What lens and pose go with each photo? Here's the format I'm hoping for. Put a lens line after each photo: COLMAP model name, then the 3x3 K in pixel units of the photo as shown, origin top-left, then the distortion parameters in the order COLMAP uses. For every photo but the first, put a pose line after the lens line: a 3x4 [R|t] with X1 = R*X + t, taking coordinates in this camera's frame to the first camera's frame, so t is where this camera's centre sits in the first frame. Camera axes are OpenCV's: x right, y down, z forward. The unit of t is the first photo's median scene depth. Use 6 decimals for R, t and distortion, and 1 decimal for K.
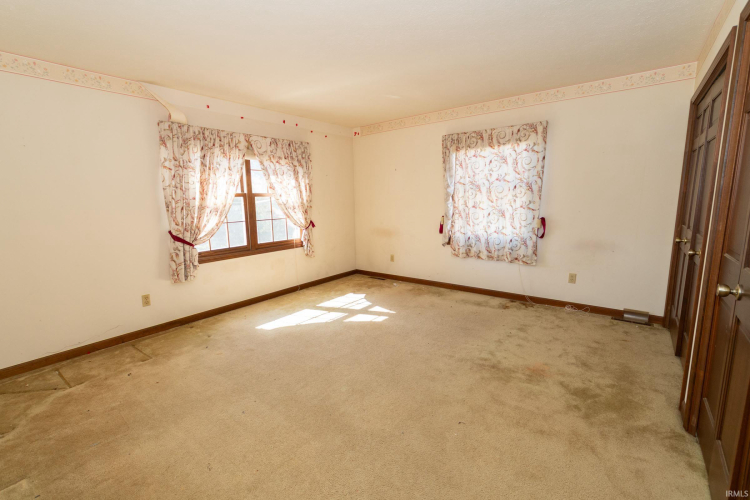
lens RADIAL K [[332.6, 0, 374.4], [0, 332.6, 253.1], [0, 0, 1]] dist [-0.001542, 0.000437]
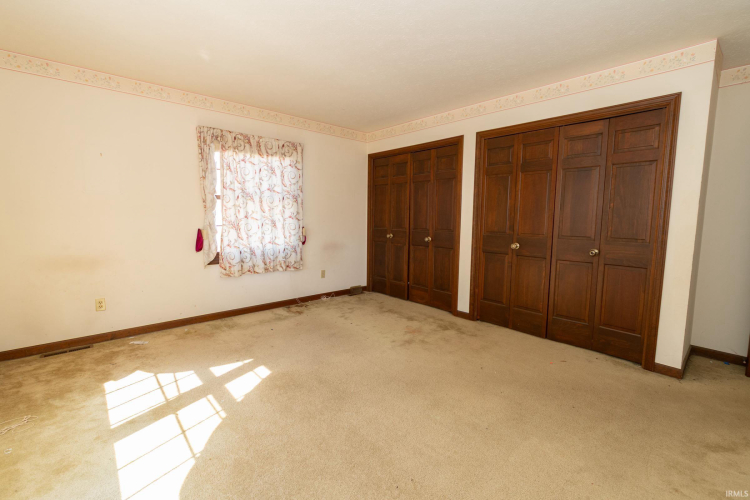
lens RADIAL K [[332.6, 0, 372.4], [0, 332.6, 248.7], [0, 0, 1]] dist [-0.001542, 0.000437]
pose [[0.156341, -0.087007, 0.983864, -0.566389], [0.138032, 0.988262, 0.065462, -0.070111], [-0.978011, 0.125570, 0.166515, 0.559132]]
